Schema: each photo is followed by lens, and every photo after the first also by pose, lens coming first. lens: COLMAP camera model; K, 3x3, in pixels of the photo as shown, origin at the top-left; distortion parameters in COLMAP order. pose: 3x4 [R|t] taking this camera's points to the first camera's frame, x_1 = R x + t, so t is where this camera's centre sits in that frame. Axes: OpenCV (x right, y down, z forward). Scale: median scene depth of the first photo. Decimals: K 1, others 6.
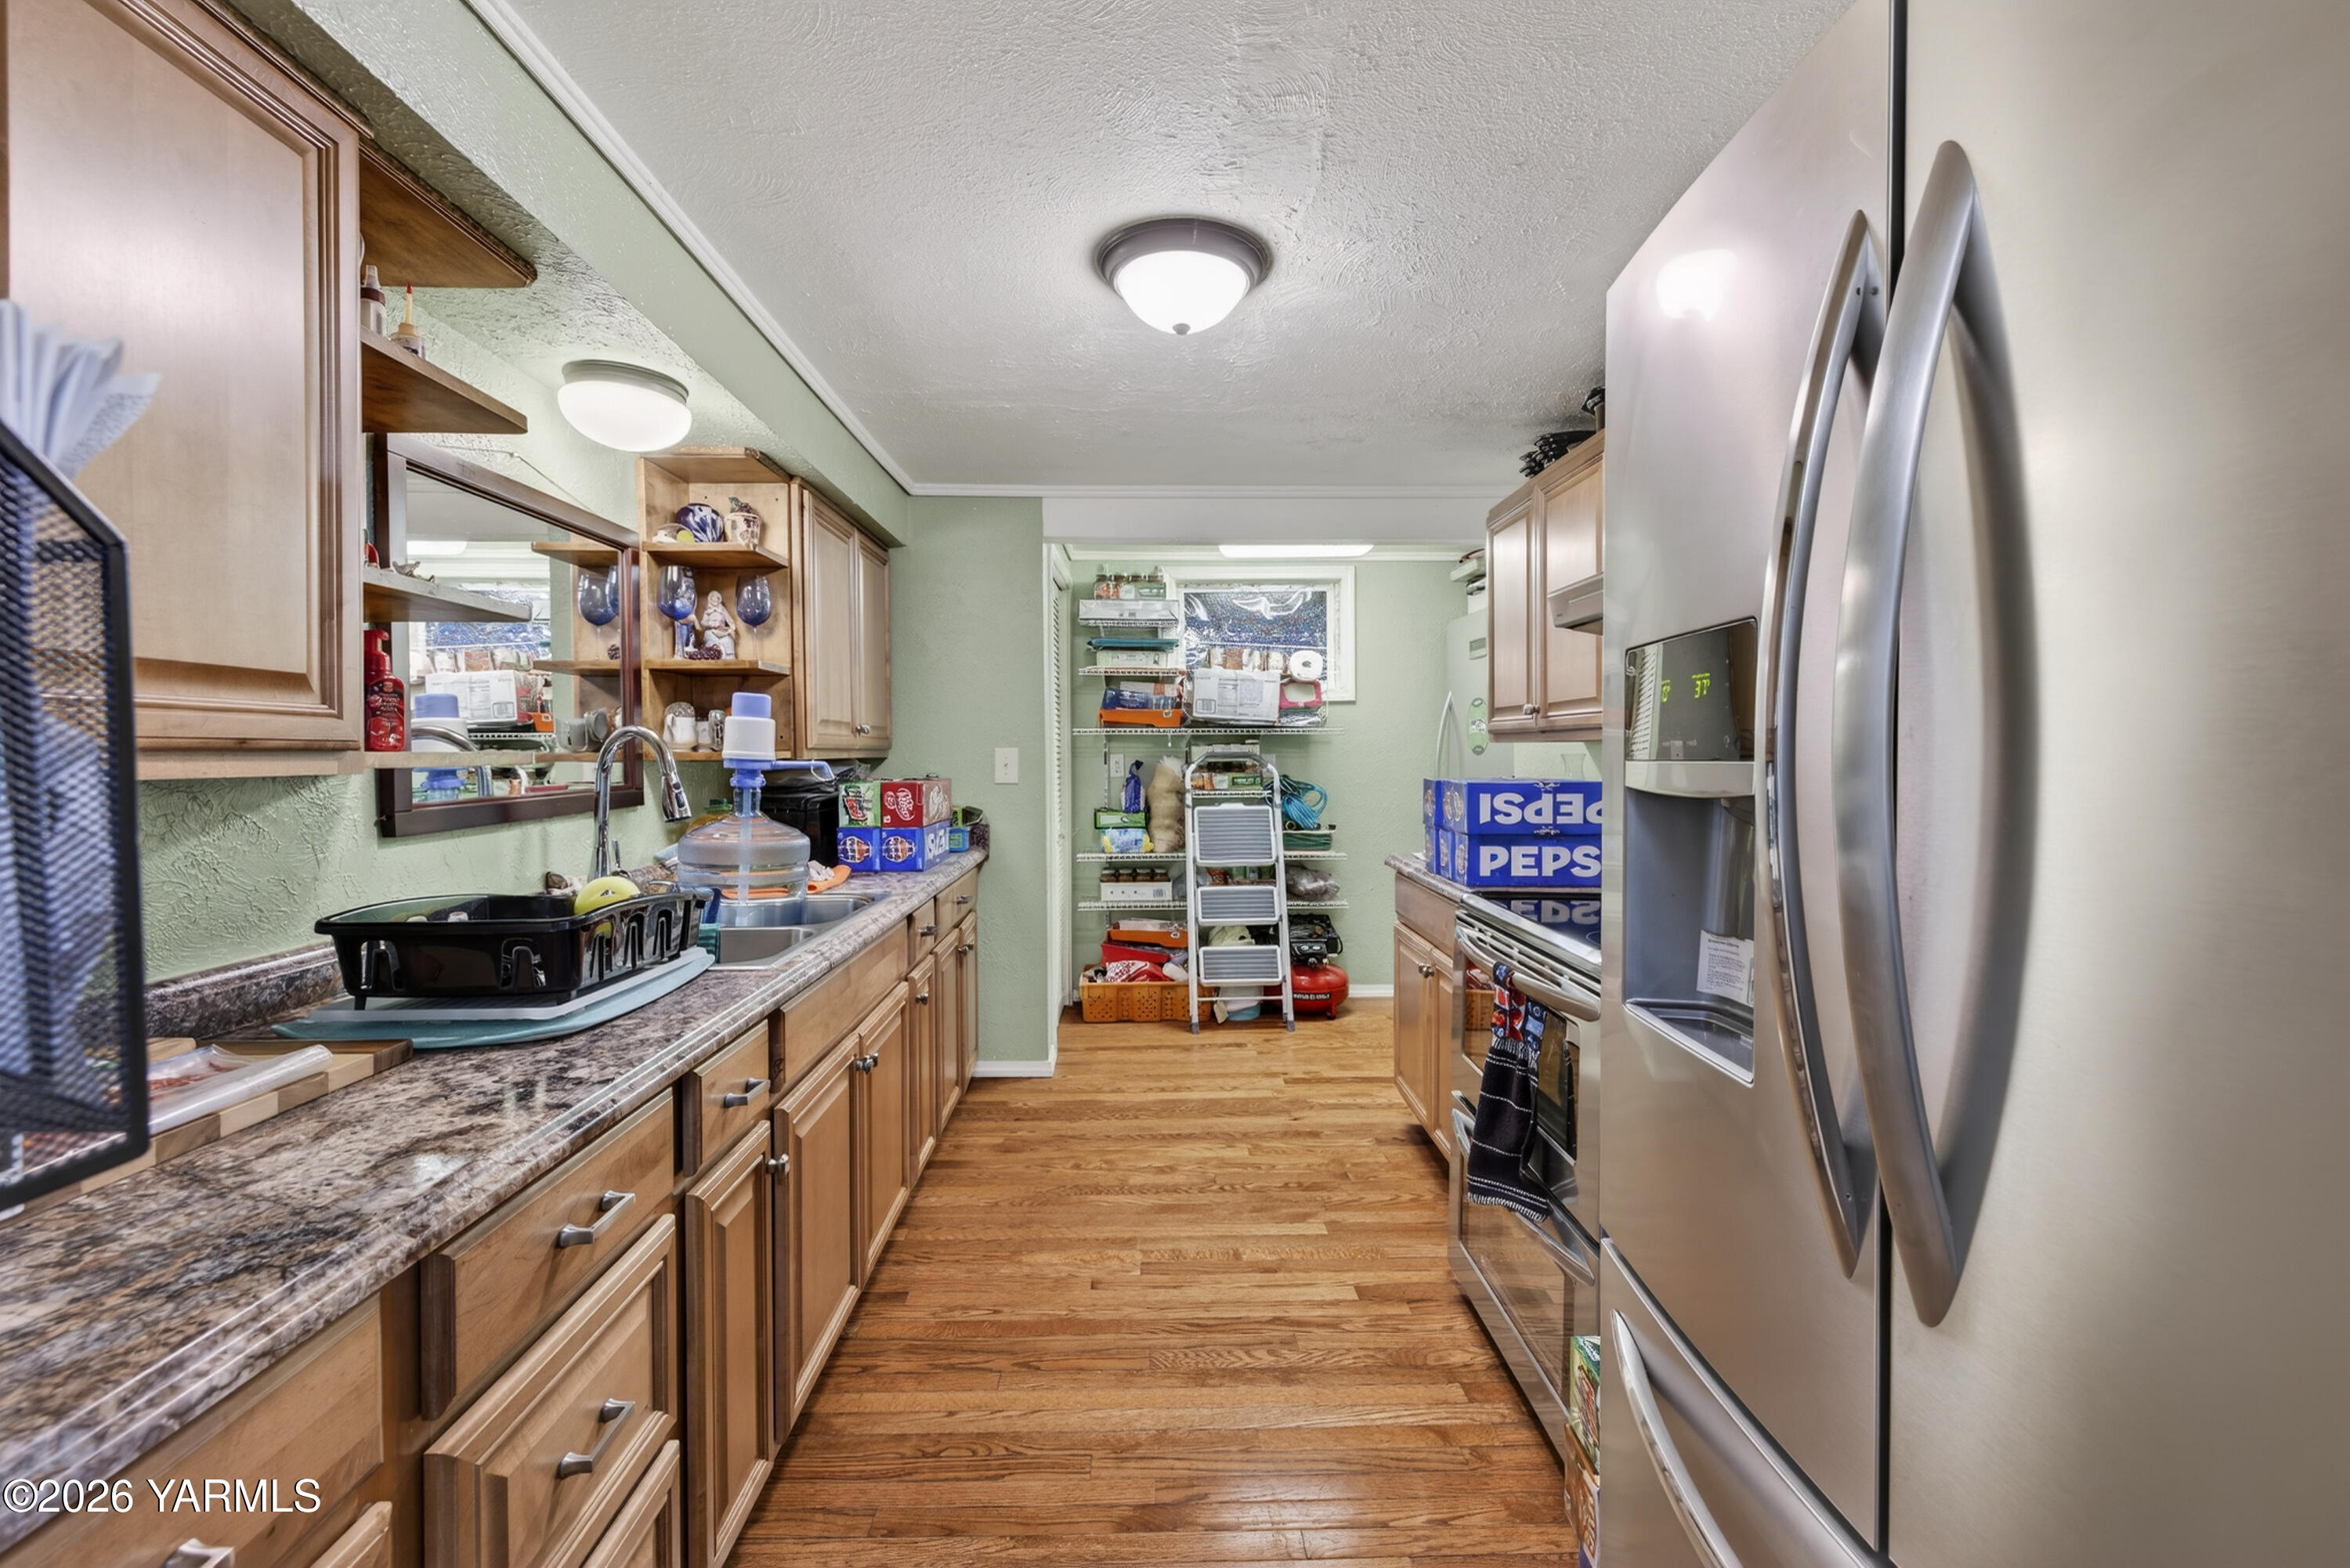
lens RADIAL K [[975.9, 0, 1169.2], [0, 975.9, 775.0], [0, 0, 1]] dist [0.009402, -0.000303]
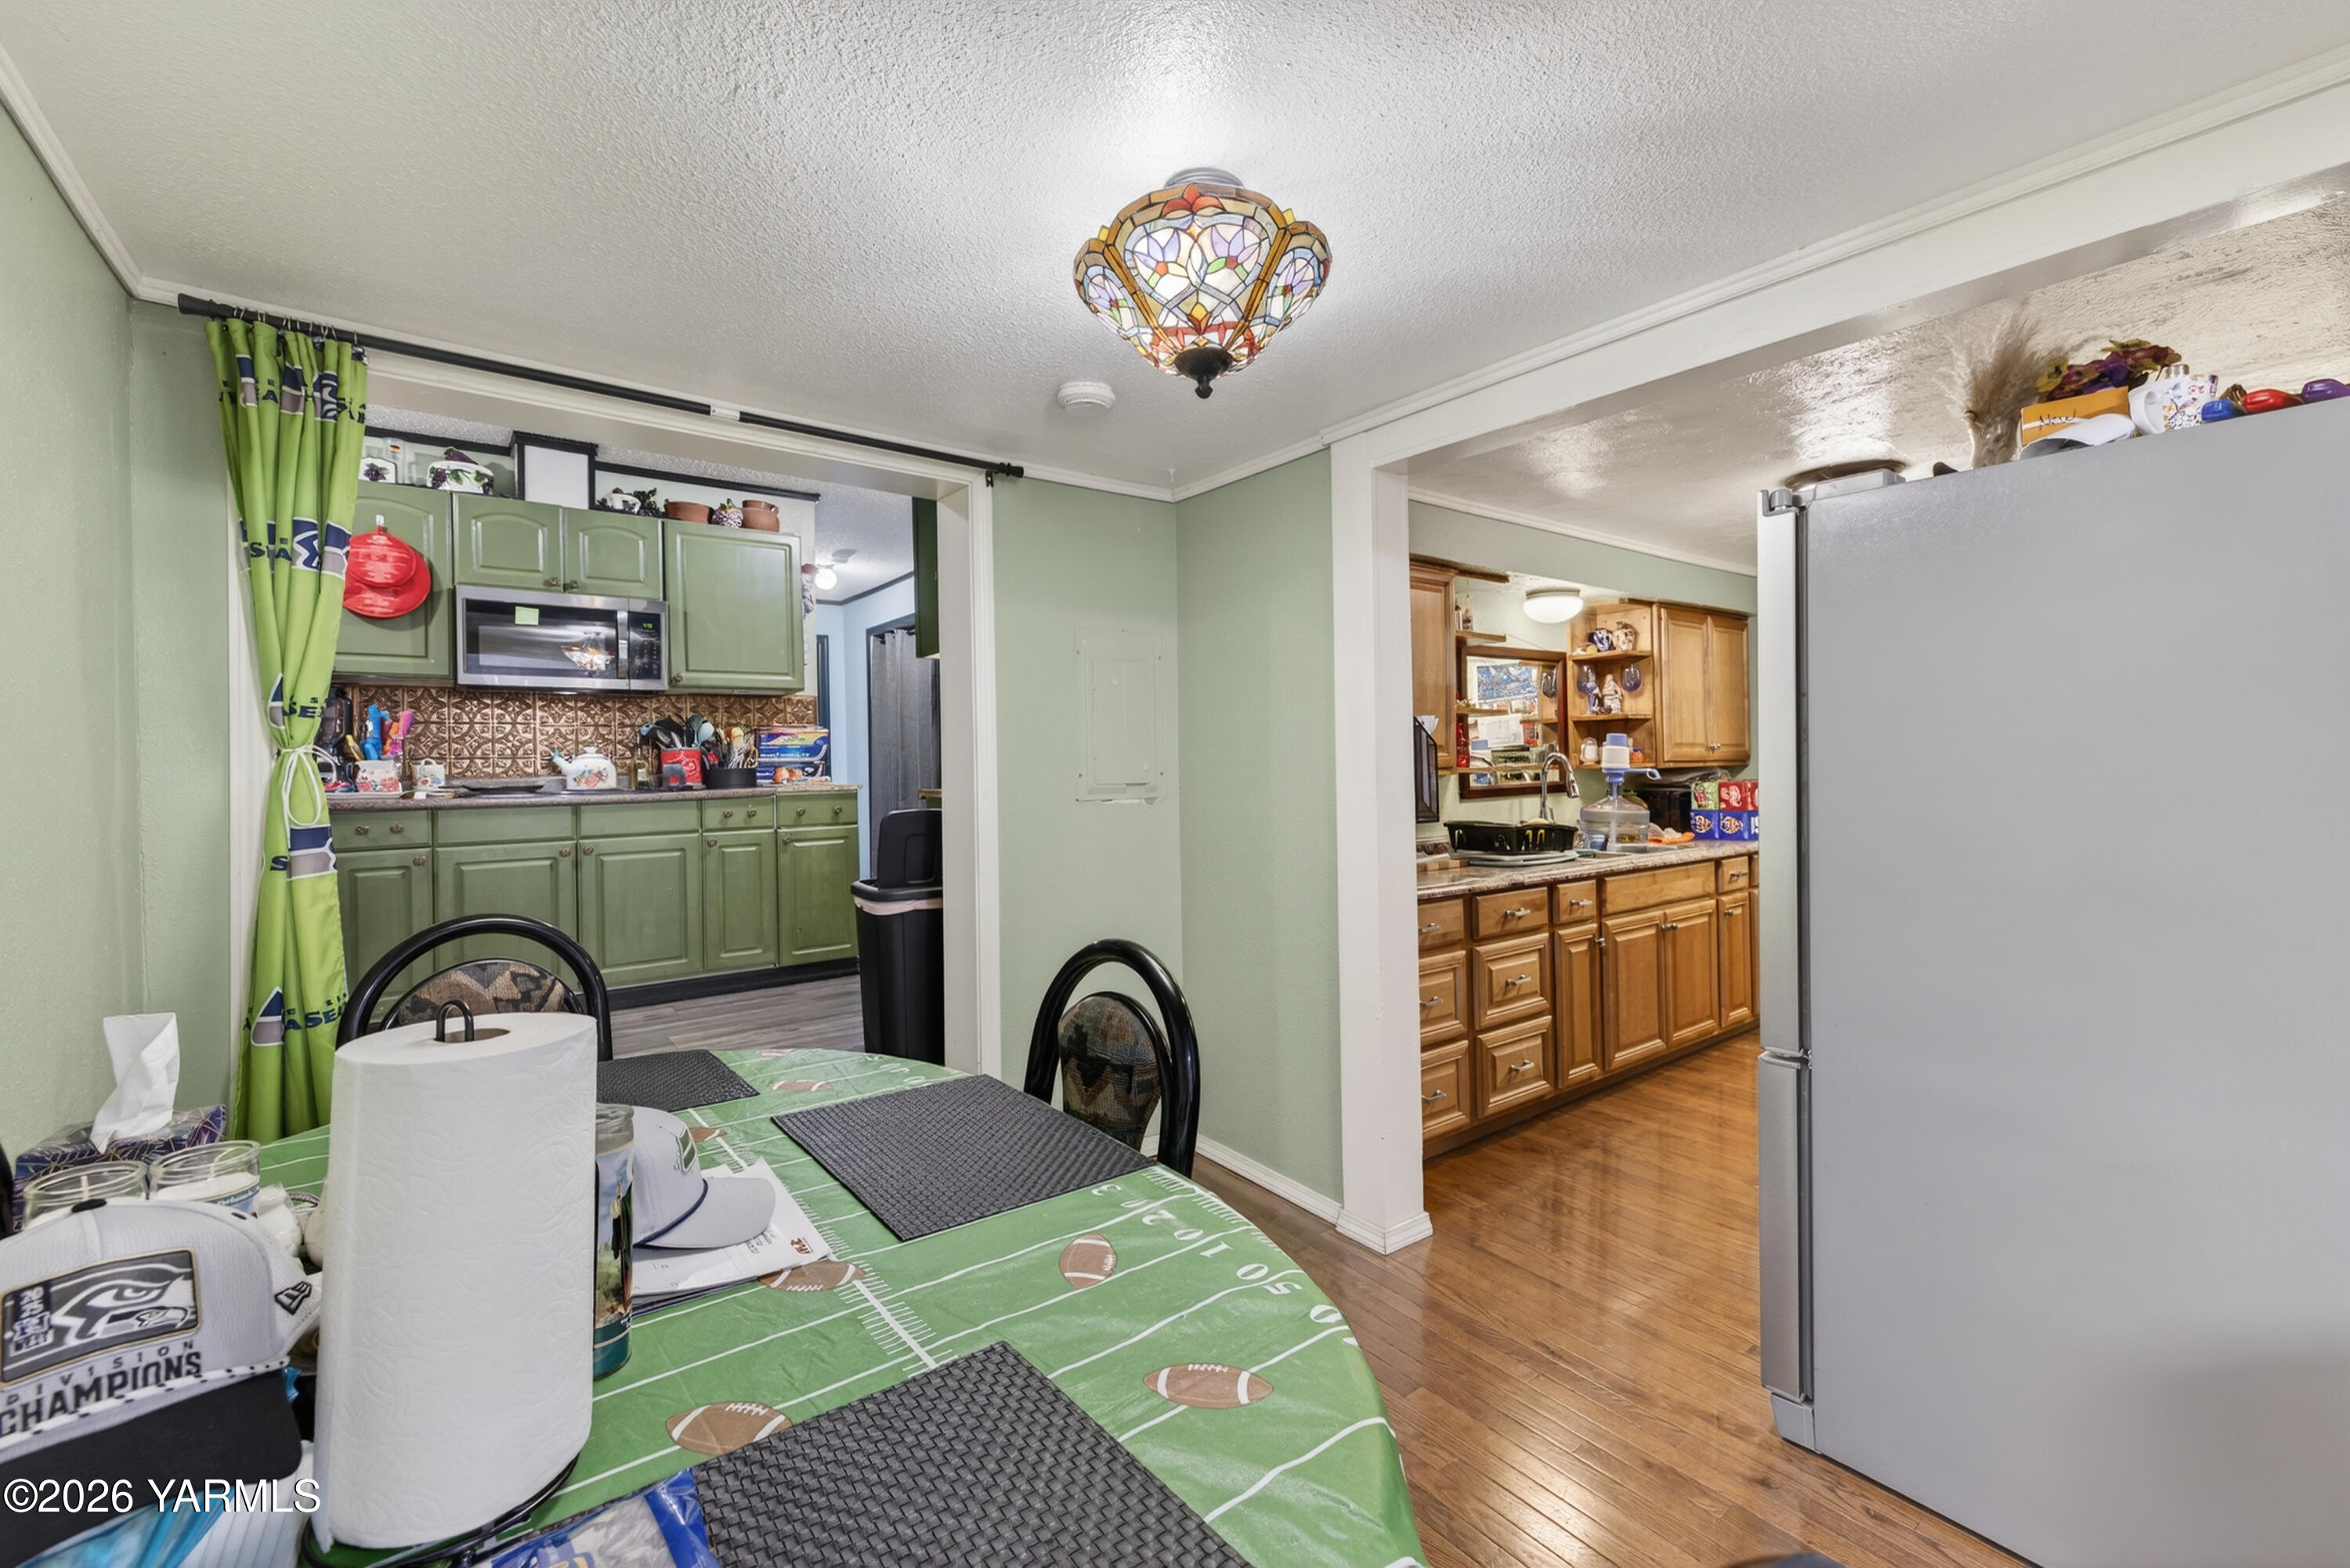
lens RADIAL K [[975.9, 0, 1169.2], [0, 975.9, 775.0], [0, 0, 1]] dist [0.009402, -0.000303]
pose [[0.578372, -0.000445, -0.815773, 0.547554], [-0.004933, 0.999980, -0.004043, 0.008682], [0.815758, 0.006362, 0.578358, -0.718245]]
